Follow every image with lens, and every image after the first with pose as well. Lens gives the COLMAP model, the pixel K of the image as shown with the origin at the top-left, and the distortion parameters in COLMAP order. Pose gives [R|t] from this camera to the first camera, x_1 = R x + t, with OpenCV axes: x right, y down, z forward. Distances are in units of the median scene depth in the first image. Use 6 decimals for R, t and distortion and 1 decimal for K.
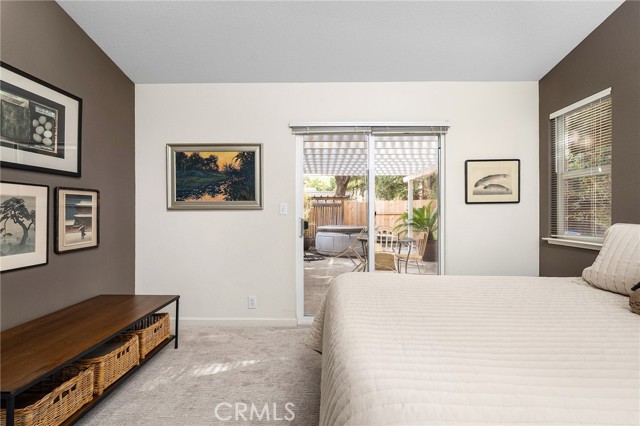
lens RADIAL K [[280.0, 0, 315.7], [0, 280.0, 212.6], [0, 0, 1]] dist [-0.004533, -0.001208]
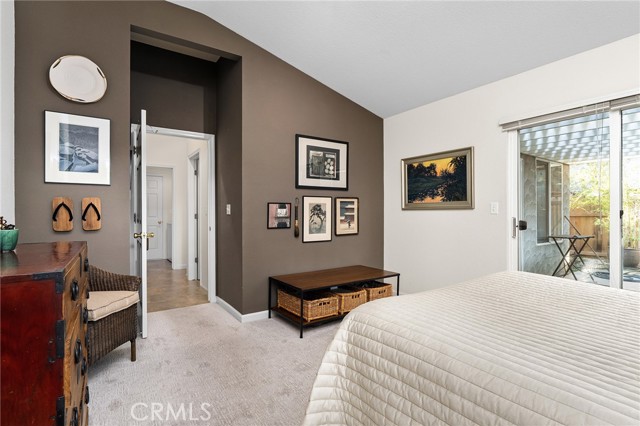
lens RADIAL K [[319.7, 0, 325.4], [0, 319.7, 211.7], [0, 0, 1]] dist [-0.006085, 0.001595]
pose [[0.586128, 0.000112, -0.810218, 0.569755], [0.000259, 1.000000, 0.000326, -0.001565], [0.810218, -0.000401, 0.586128, -0.196665]]
